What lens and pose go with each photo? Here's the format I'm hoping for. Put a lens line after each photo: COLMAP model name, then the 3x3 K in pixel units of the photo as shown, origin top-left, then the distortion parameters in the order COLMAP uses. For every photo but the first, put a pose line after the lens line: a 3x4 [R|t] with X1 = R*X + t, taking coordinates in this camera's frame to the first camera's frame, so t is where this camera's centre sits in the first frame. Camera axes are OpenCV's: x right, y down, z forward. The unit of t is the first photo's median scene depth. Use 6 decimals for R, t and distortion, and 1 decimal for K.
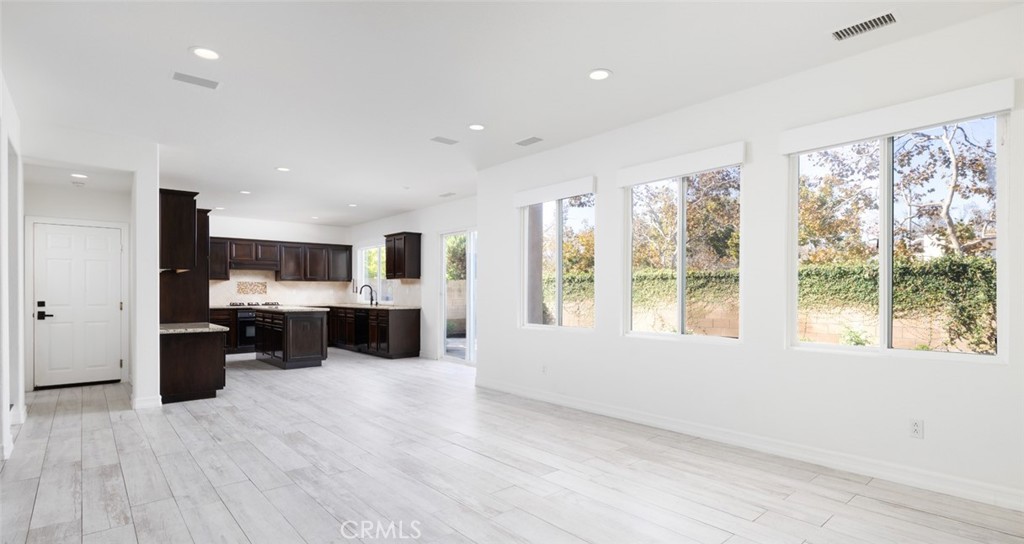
lens RADIAL K [[505.7, 0, 531.3], [0, 505.7, 286.3], [0, 0, 1]] dist [-0.005811, -0.000485]
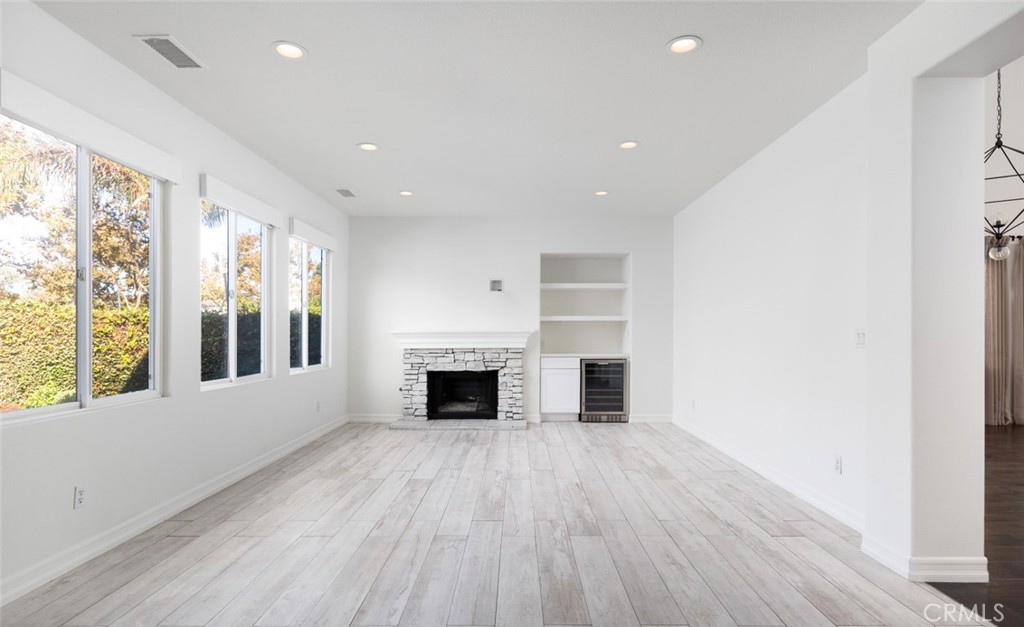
lens RADIAL K [[524.8, 0, 515.4], [0, 524.8, 334.3], [0, 0, 1]] dist [0.002767, 0.000100]
pose [[-0.742403, -0.001406, 0.669952, -0.381817], [-0.008750, 0.999933, -0.007598, 0.007391], [-0.669896, -0.011503, -0.742366, 0.686972]]
